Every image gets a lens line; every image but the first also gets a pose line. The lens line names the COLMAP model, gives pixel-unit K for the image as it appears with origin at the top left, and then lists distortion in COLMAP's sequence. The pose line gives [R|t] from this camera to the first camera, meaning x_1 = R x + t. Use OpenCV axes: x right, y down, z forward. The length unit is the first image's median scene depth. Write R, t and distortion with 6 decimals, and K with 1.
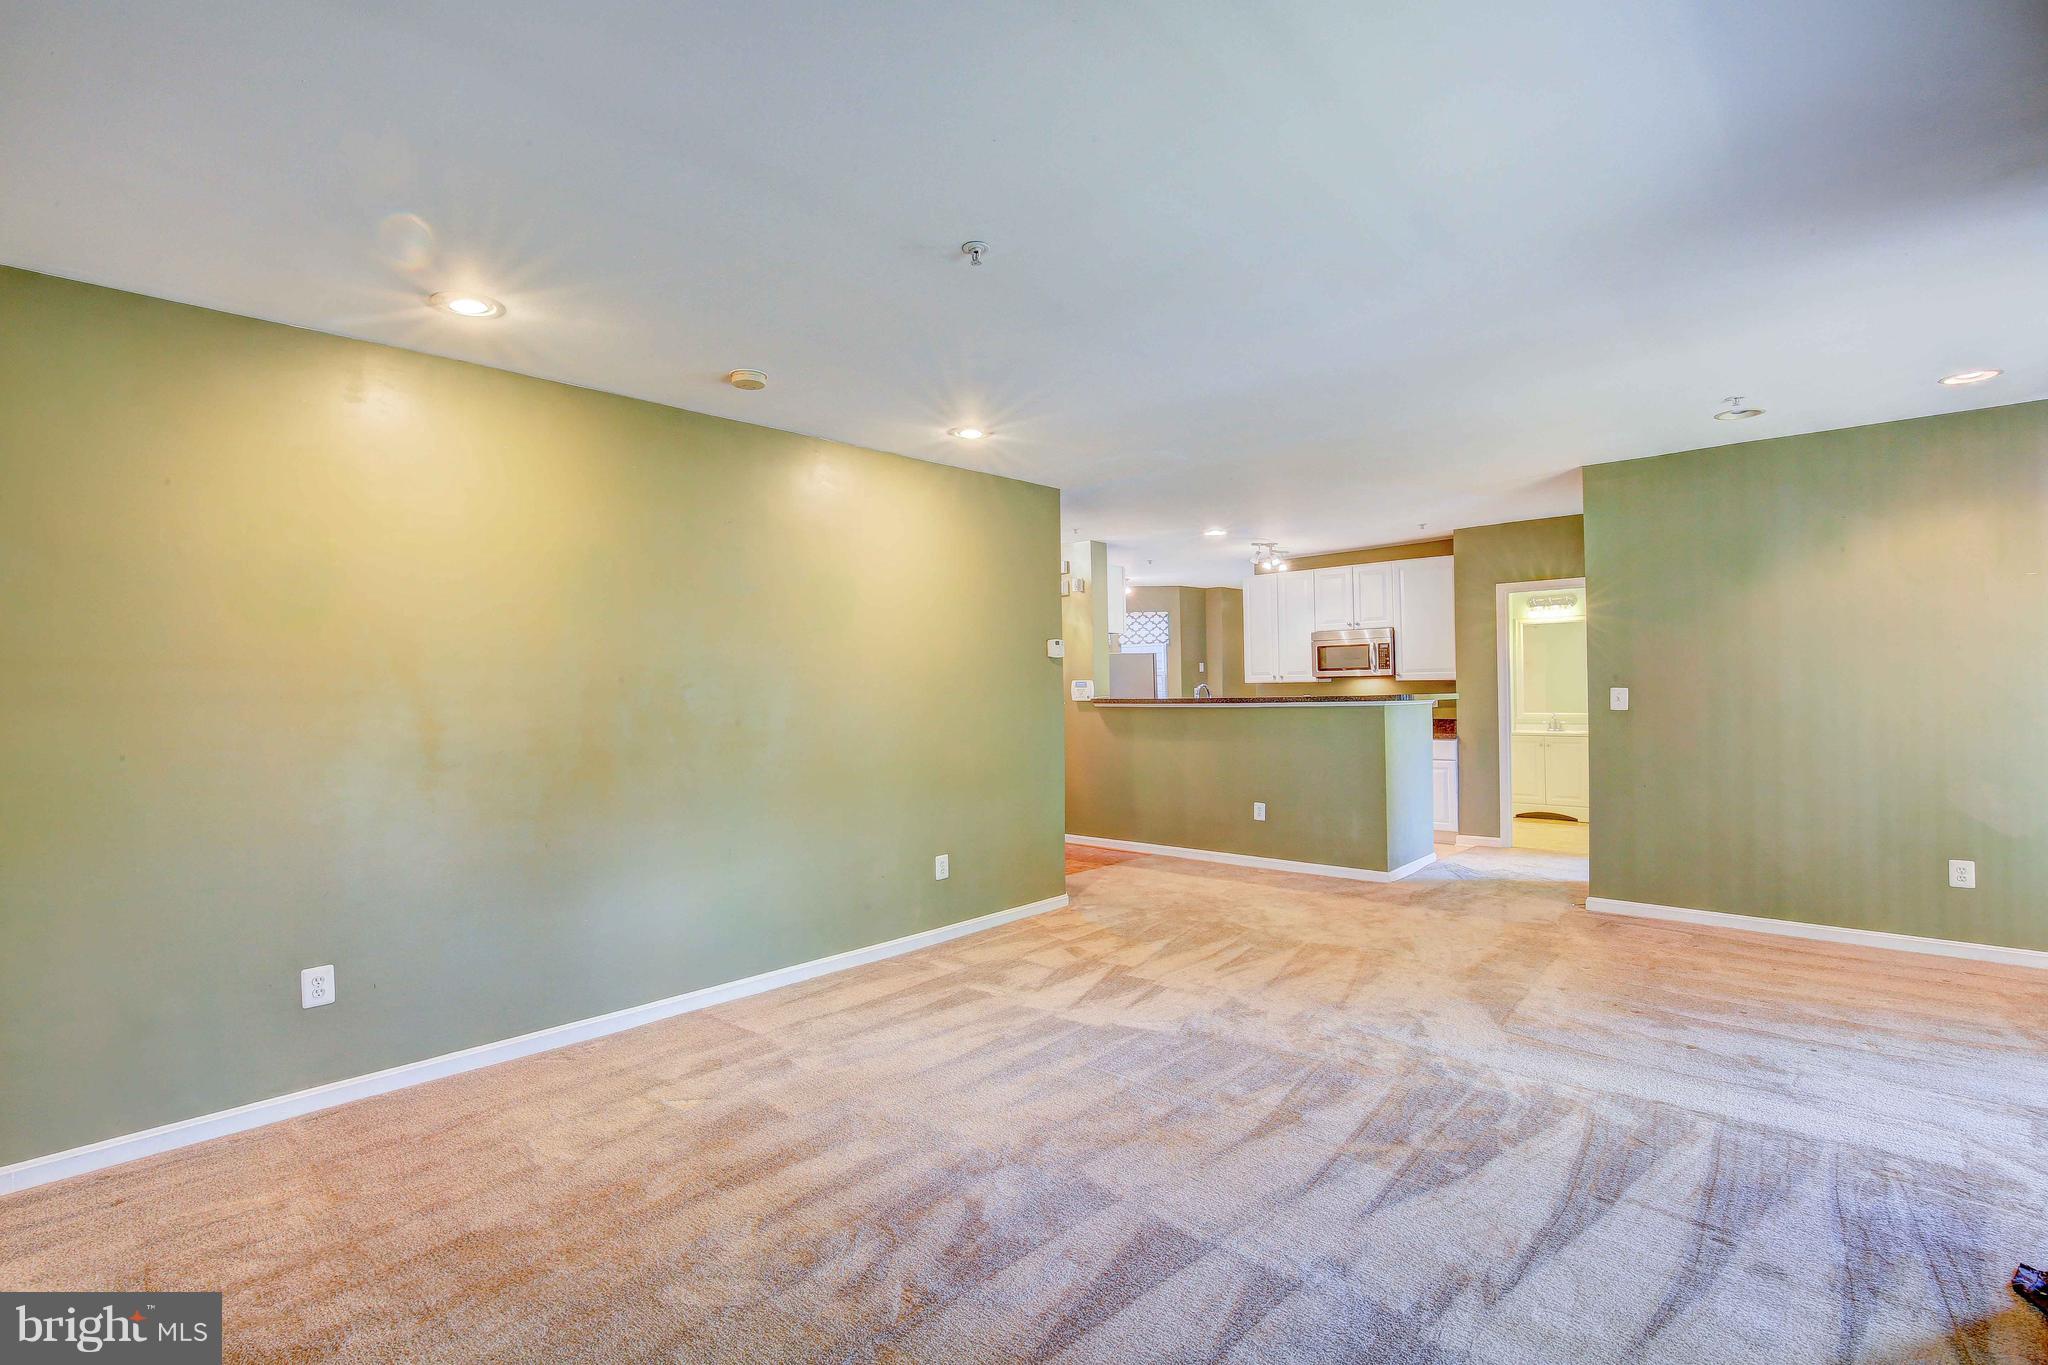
lens RADIAL K [[937.8, 0, 1034.8], [0, 937.8, 686.5], [0, 0, 1]] dist [-0.034805, 0.005767]
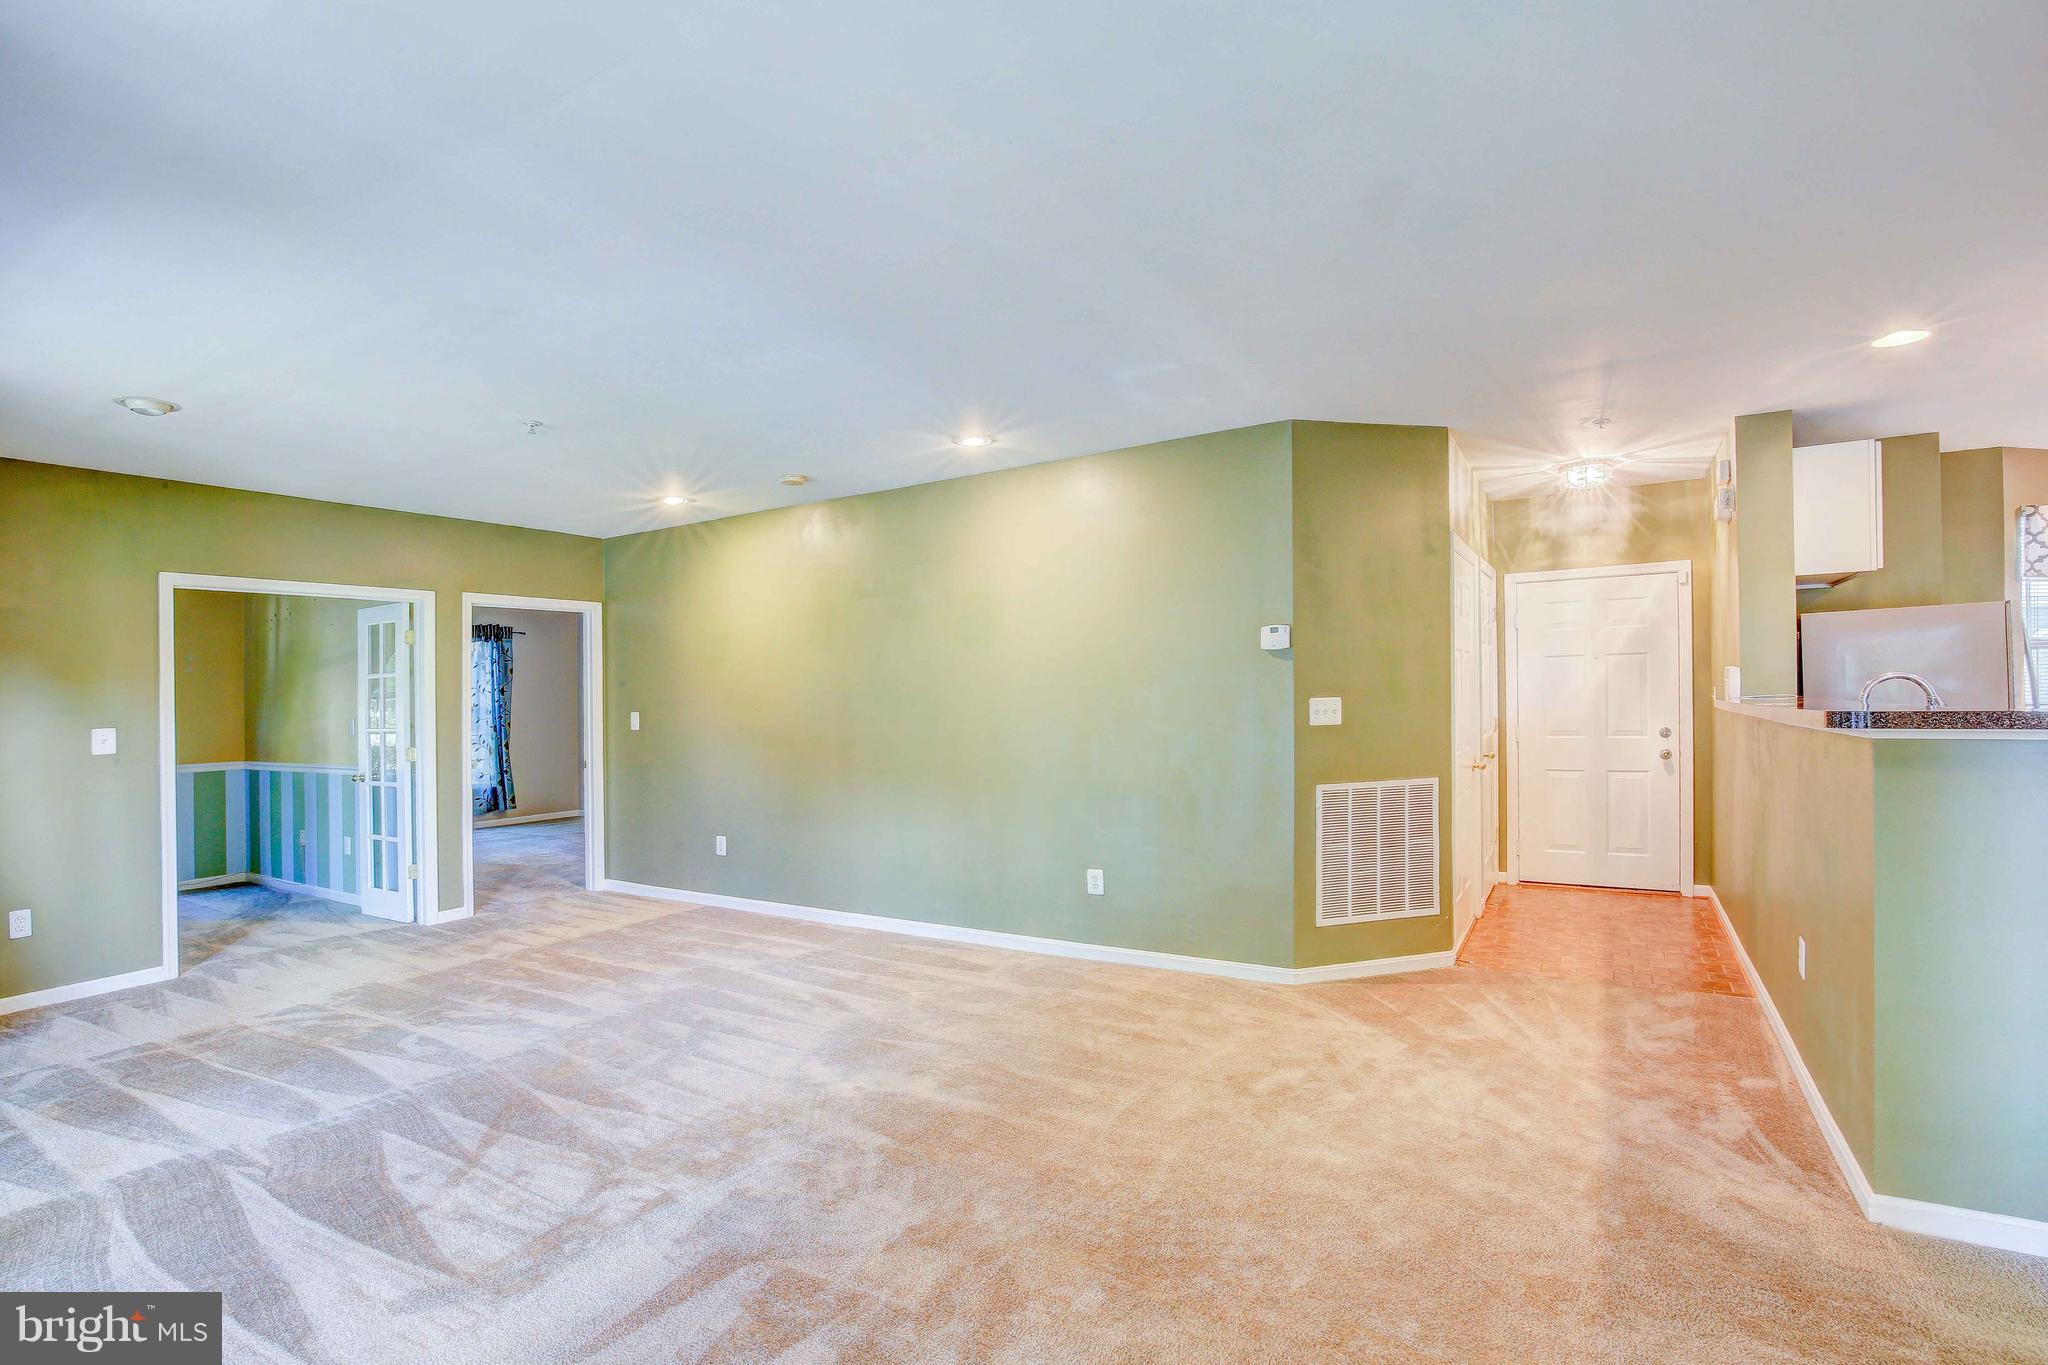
lens RADIAL K [[937.8, 0, 1040.7], [0, 937.8, 667.4], [0, 0, 1]] dist [-0.034805, 0.005767]
pose [[0.186435, -0.020832, -0.982246, 0.913339], [0.023896, 0.999576, -0.016664, -0.008045], [0.982177, -0.020365, 0.186854, 0.882737]]
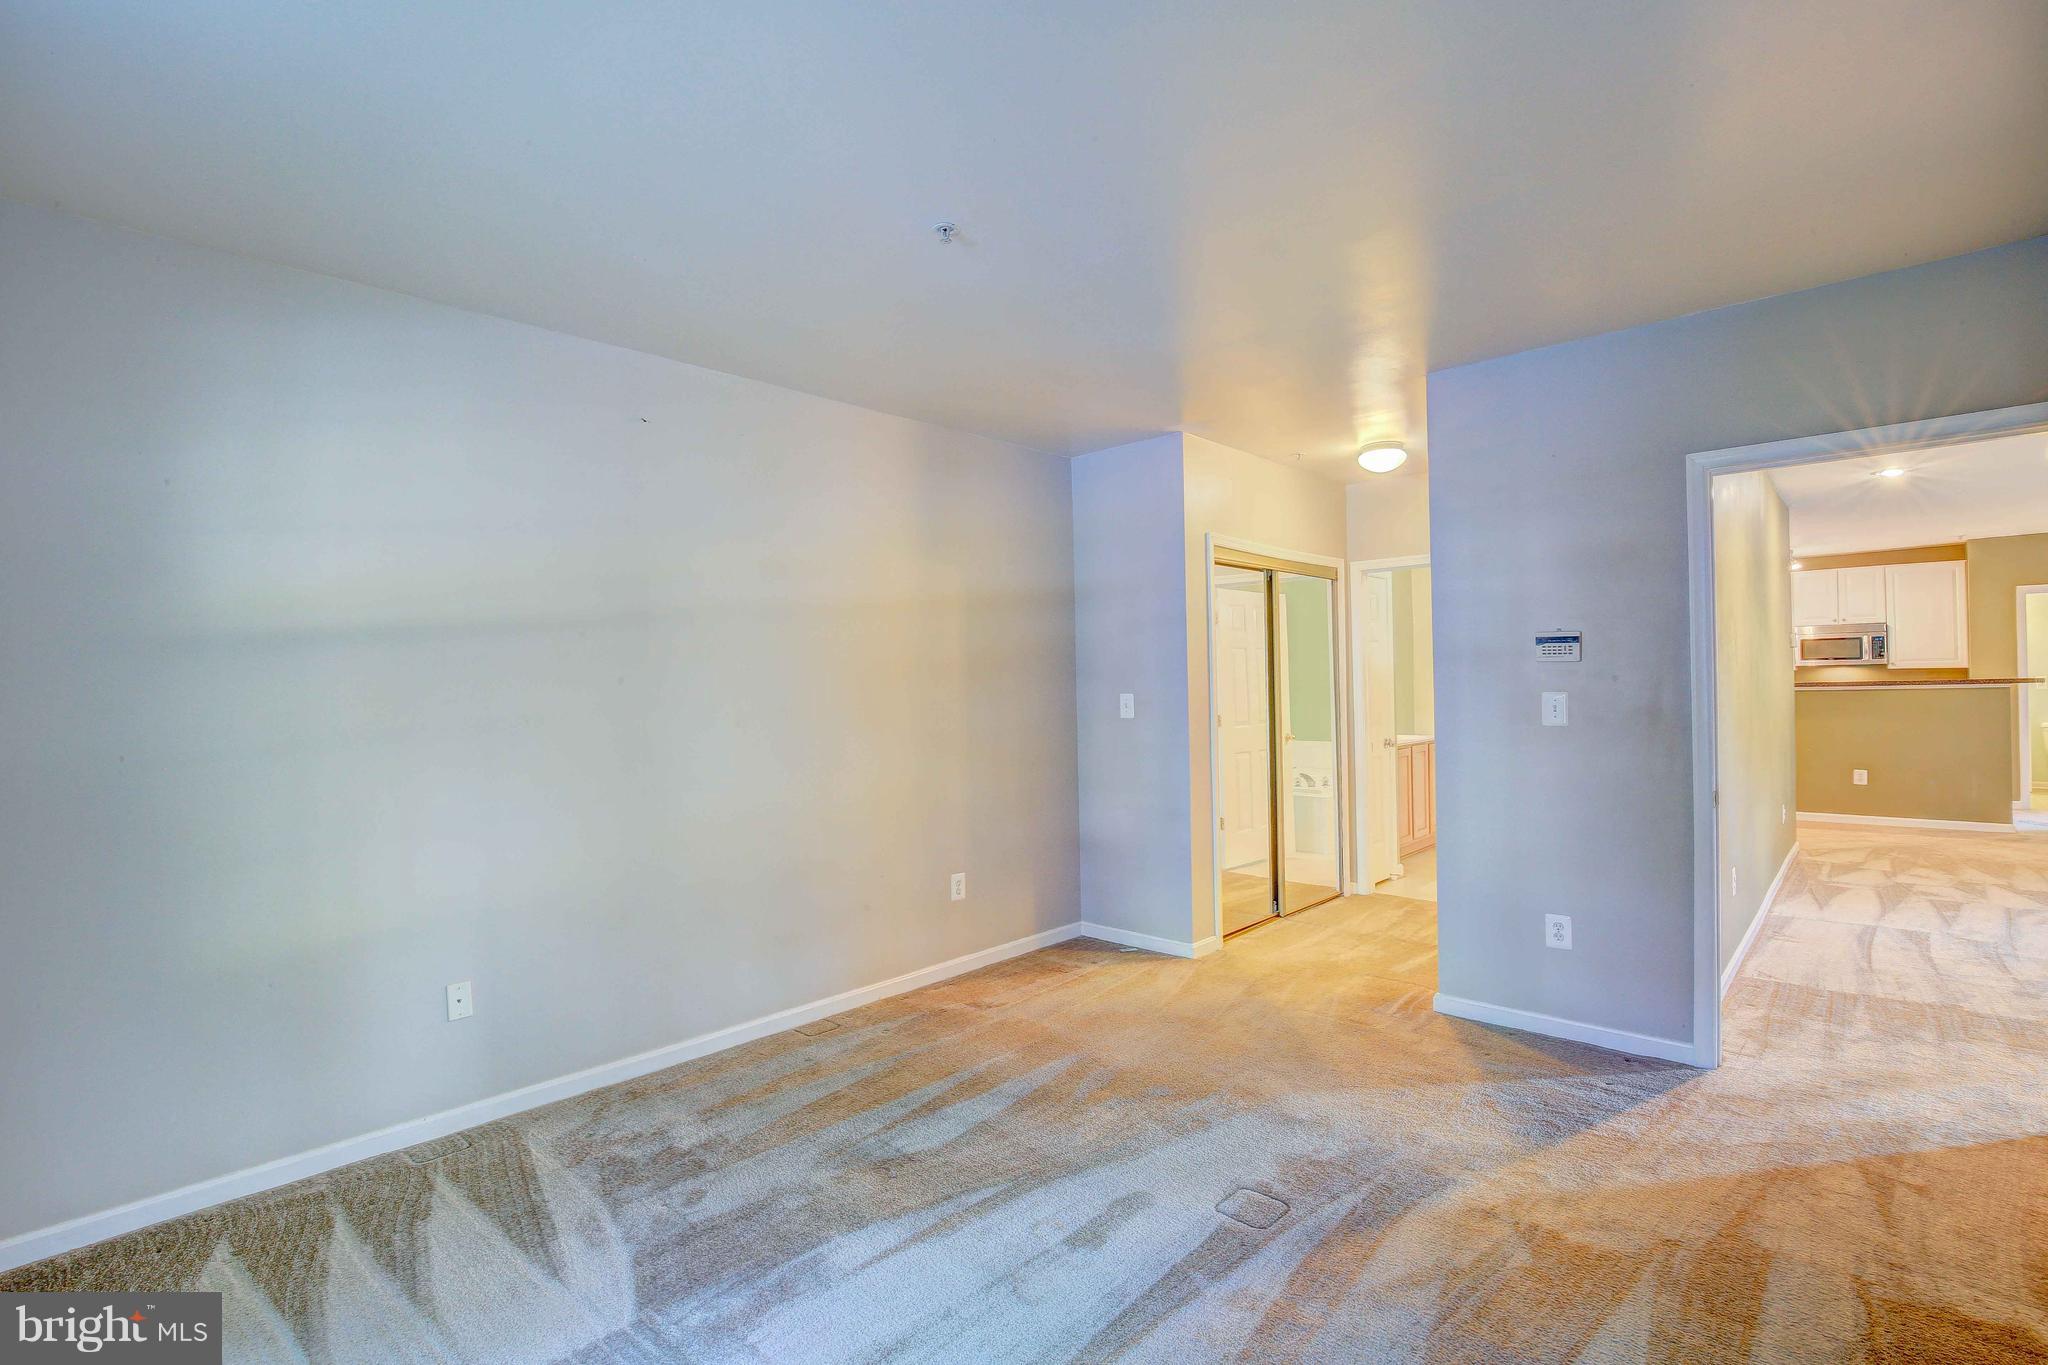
lens RADIAL K [[937.8, 0, 1019.3], [0, 937.8, 672.6], [0, 0, 1]] dist [-0.034805, 0.005767]
pose [[0.999881, -0.004141, -0.014890, -1.249552], [0.003986, 0.999938, -0.010405, 0.011154], [0.014933, 0.010344, 0.999835, -0.283184]]
